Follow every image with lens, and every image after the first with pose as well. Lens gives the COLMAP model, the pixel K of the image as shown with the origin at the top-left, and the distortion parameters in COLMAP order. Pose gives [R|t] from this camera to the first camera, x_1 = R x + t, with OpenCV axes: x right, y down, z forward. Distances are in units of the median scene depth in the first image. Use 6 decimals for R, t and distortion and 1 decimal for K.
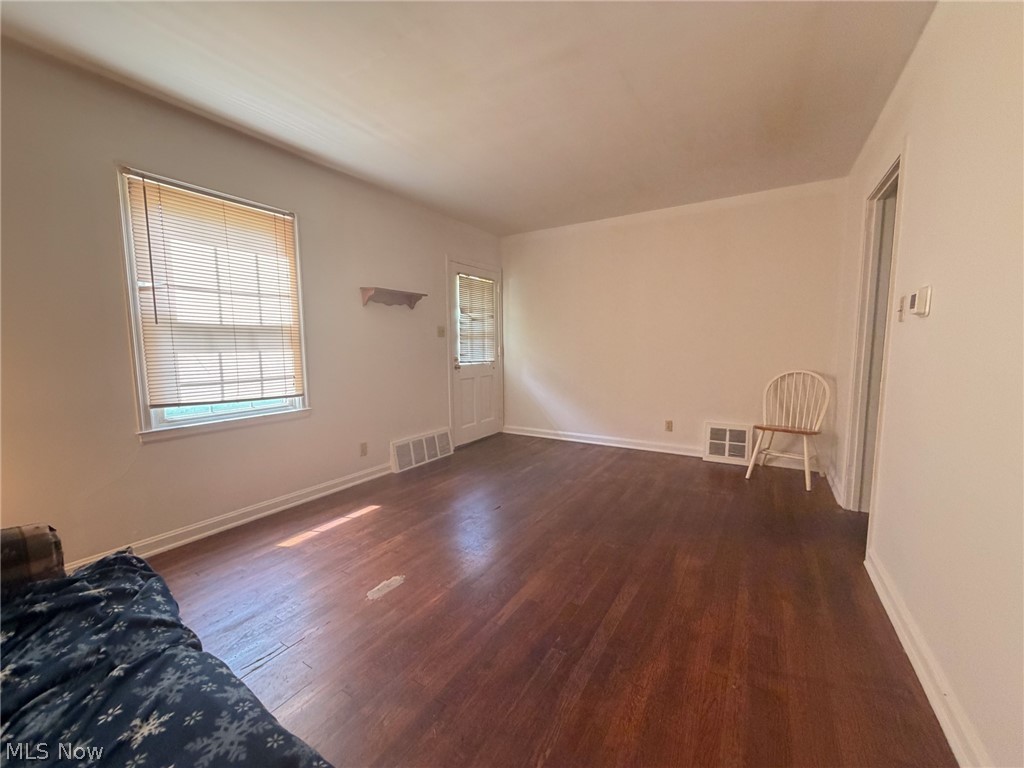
lens RADIAL K [[408.7, 0, 512.8], [0, 408.7, 385.4], [0, 0, 1]] dist [0.002338, -0.000446]
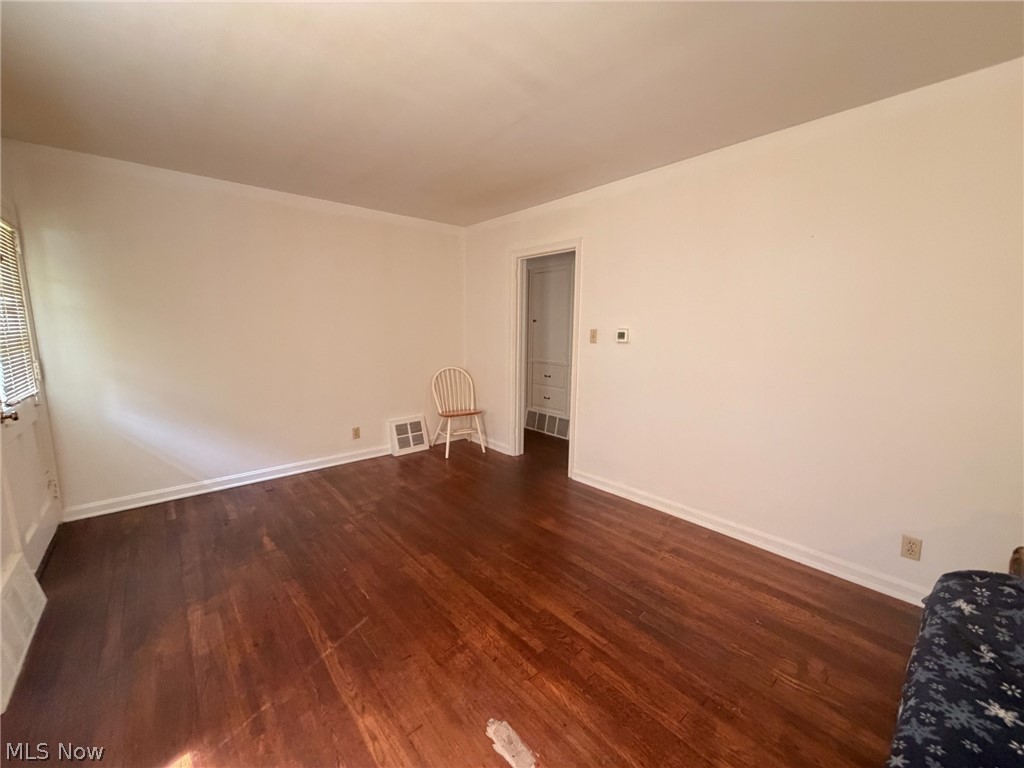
lens RADIAL K [[408.7, 0, 508.8], [0, 408.7, 381.8], [0, 0, 1]] dist [0.002338, -0.000446]
pose [[0.300473, -0.116752, 0.946618, -0.584075], [0.084480, 0.991837, 0.095513, -0.117922], [-0.950042, 0.051271, 0.307884, 0.497525]]
